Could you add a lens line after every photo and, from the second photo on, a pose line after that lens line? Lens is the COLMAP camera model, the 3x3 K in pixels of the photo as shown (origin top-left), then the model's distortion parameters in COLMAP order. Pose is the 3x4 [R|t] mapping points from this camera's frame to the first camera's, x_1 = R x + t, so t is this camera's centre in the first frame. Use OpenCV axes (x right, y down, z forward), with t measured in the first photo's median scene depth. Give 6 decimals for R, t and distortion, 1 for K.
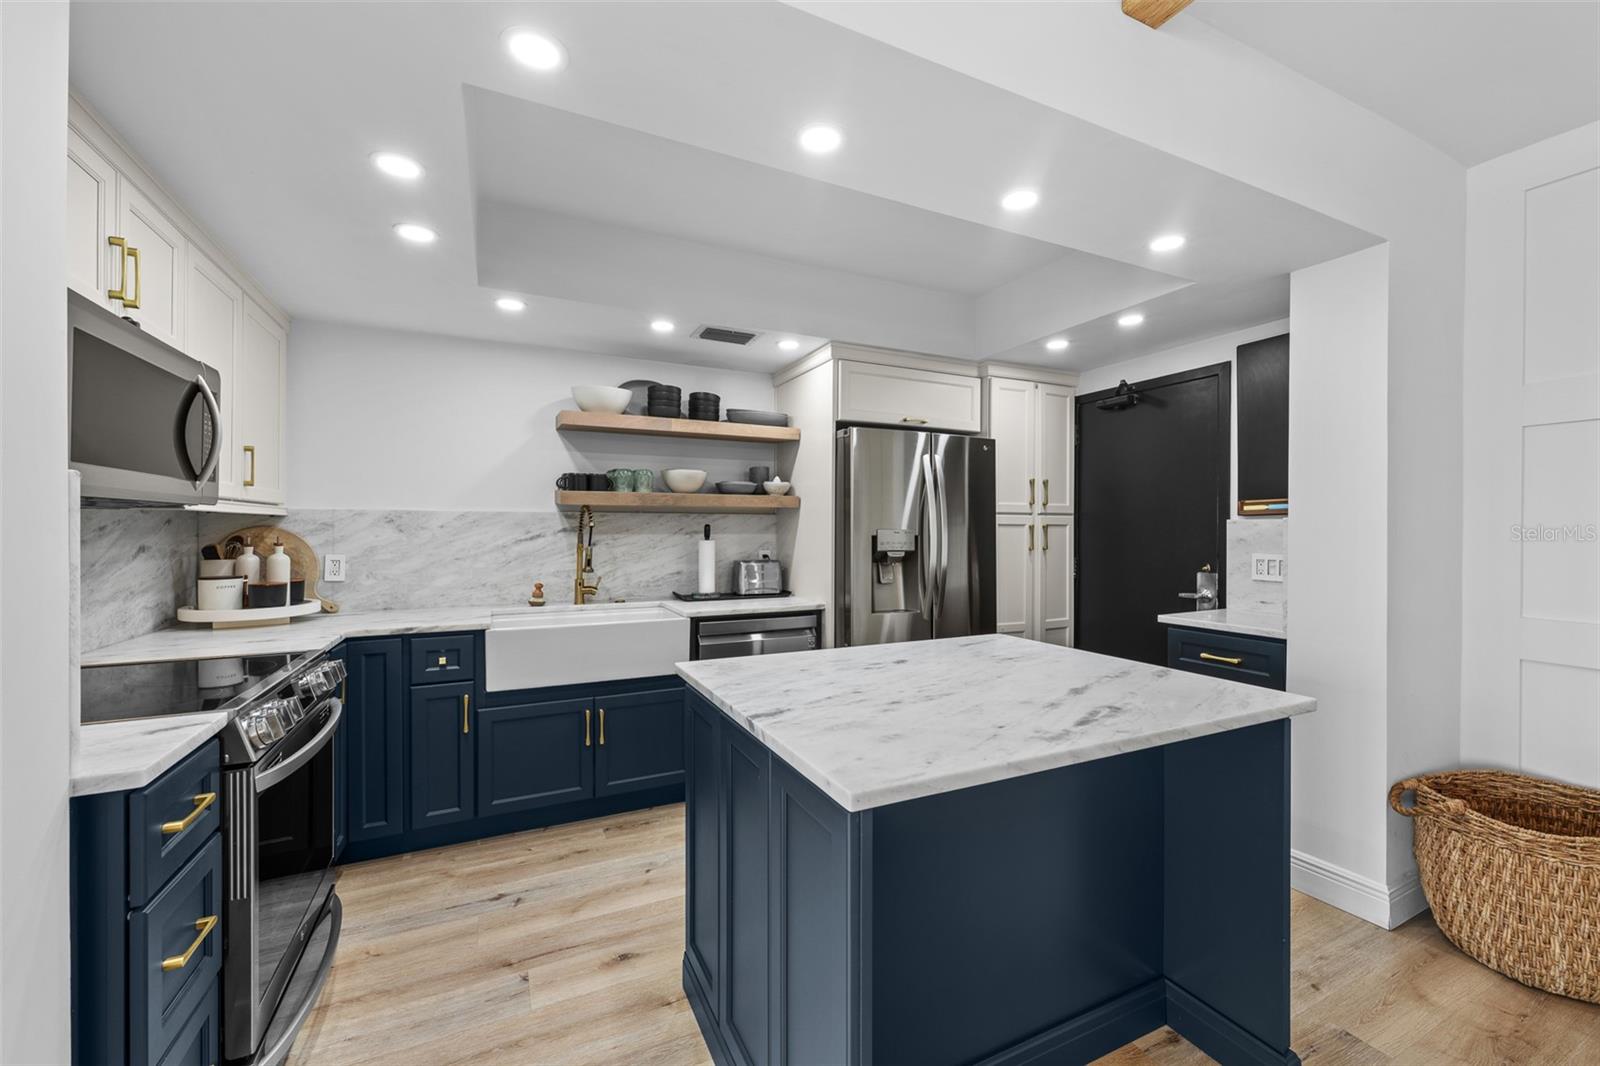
lens RADIAL K [[637.2, 0, 797.4], [0, 637.2, 533.4], [0, 0, 1]] dist [0.001240, -0.000036]
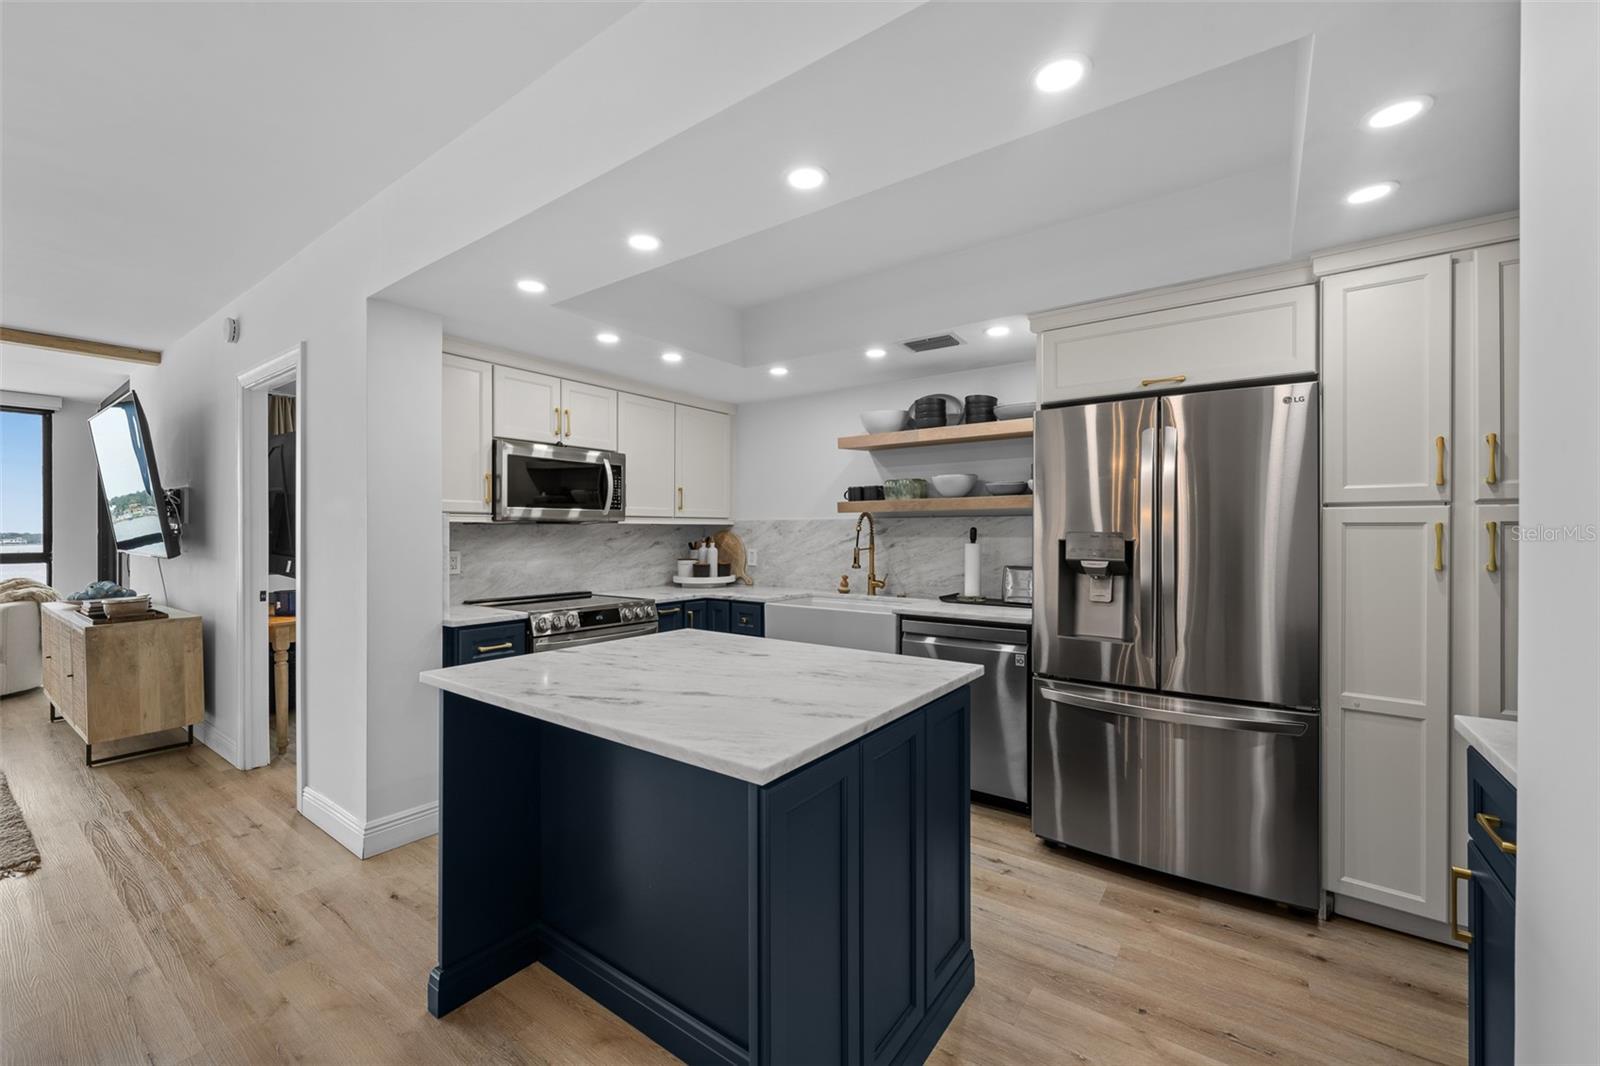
lens RADIAL K [[637.2, 0, 802.0], [0, 637.2, 532.1], [0, 0, 1]] dist [0.001240, -0.000036]
pose [[0.482327, -0.002813, -0.875987, 0.660902], [-0.004269, 0.999975, -0.005562, -0.000245], [0.875981, 0.006422, 0.482303, 0.314193]]
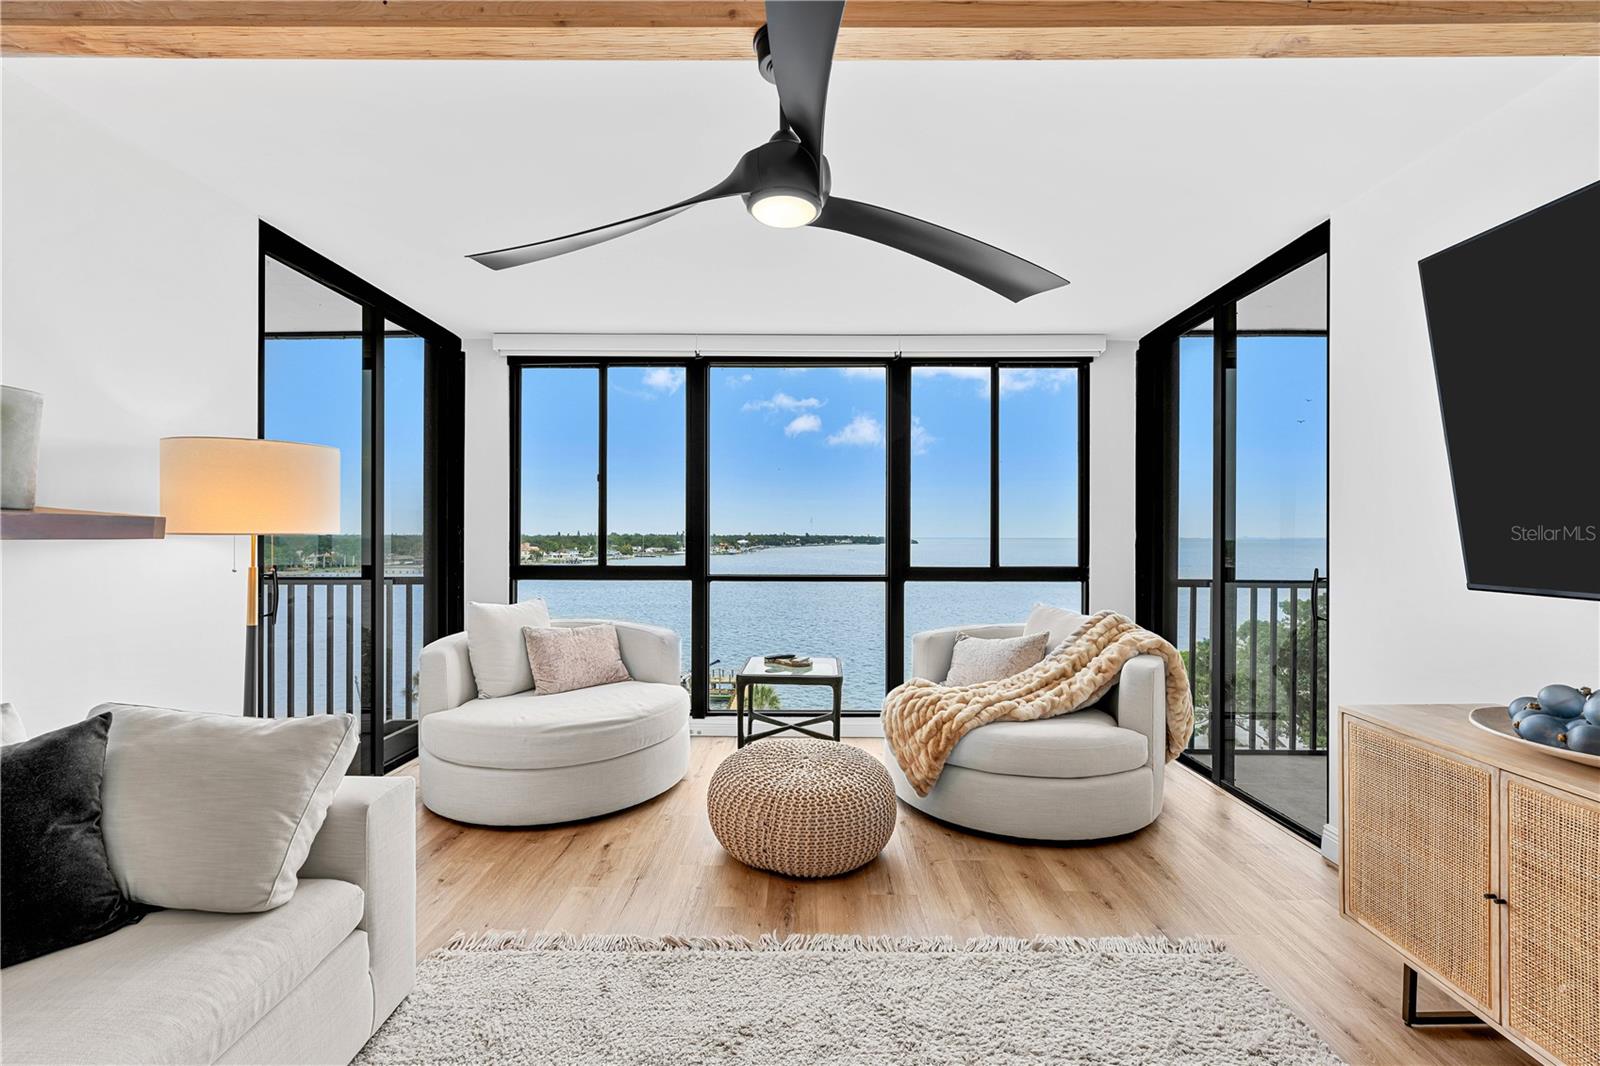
lens RADIAL K [[684.8, 0, 783.8], [0, 684.8, 522.4], [0, 0, 1]] dist [-0.003216, 0.000801]
pose [[-0.457631, -0.020652, -0.888902, -0.586240], [-0.011953, 0.999783, -0.017074, 0.000589], [0.889062, 0.002812, -0.457778, -0.653935]]
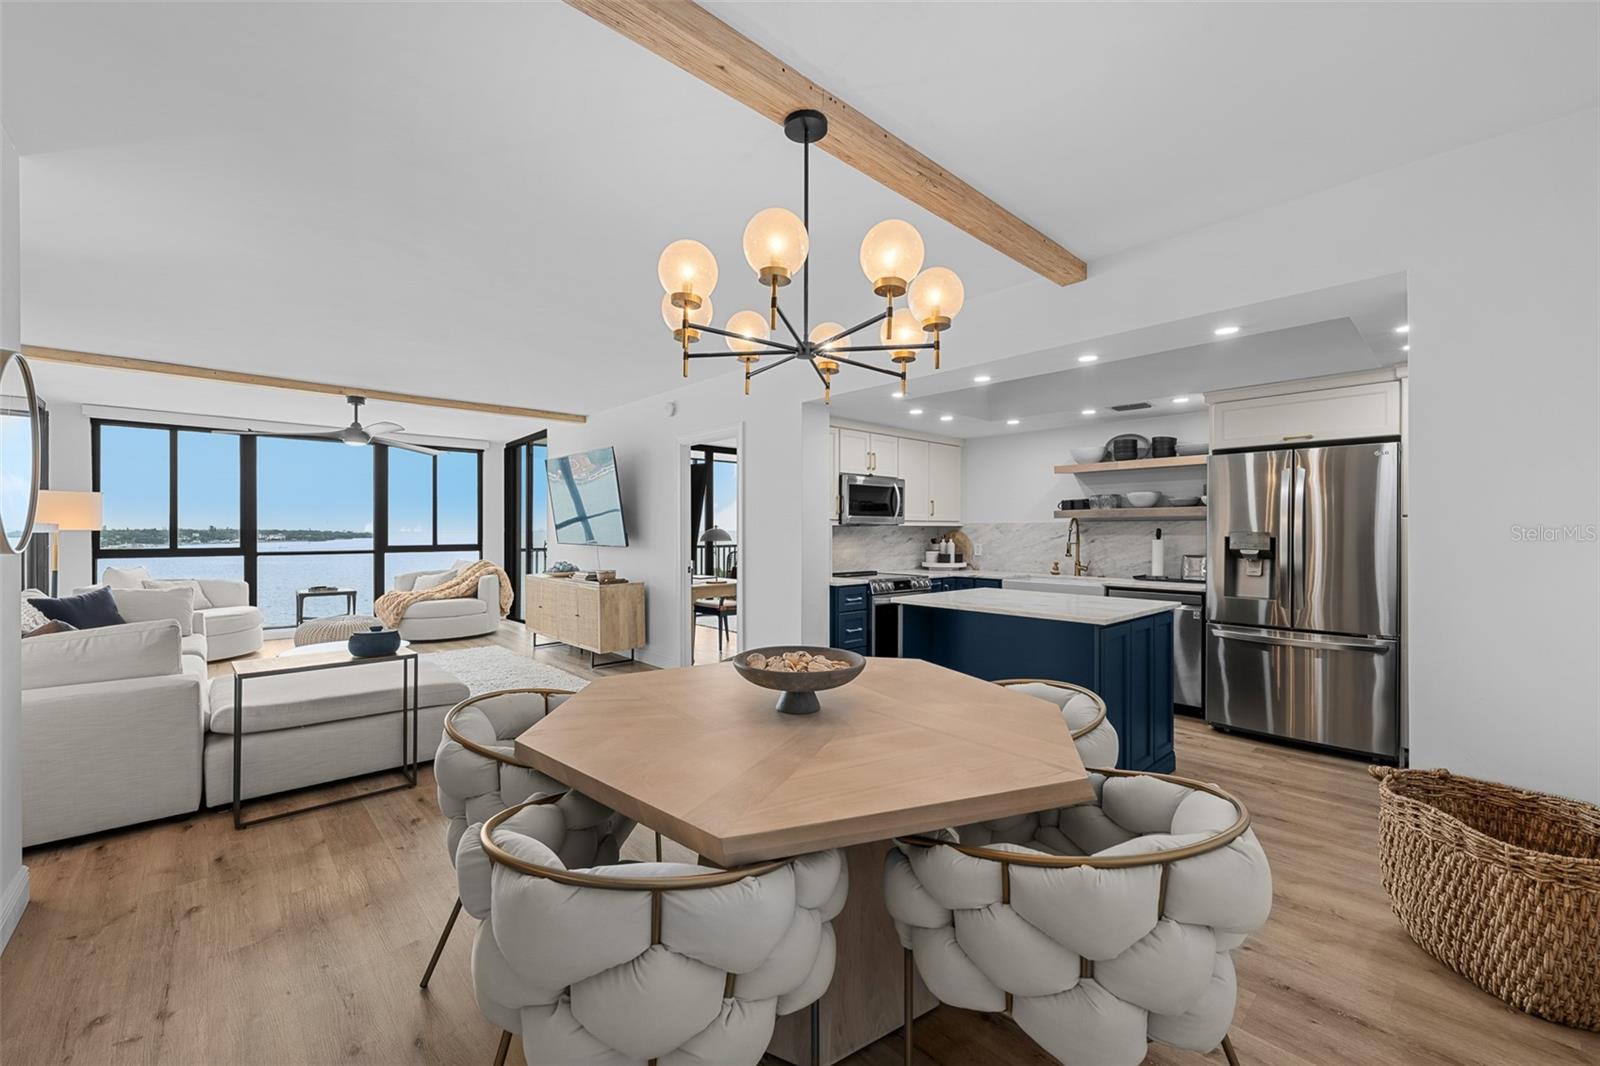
lens RADIAL K [[637.2, 0, 801.8], [0, 637.2, 530.5], [0, 0, 1]] dist [0.001240, -0.000036]
pose [[0.298110, -0.003413, -0.954525, 1.088089], [-0.007288, 0.999956, -0.005852, 0.004995], [0.954504, 0.008701, 0.298072, -0.214982]]
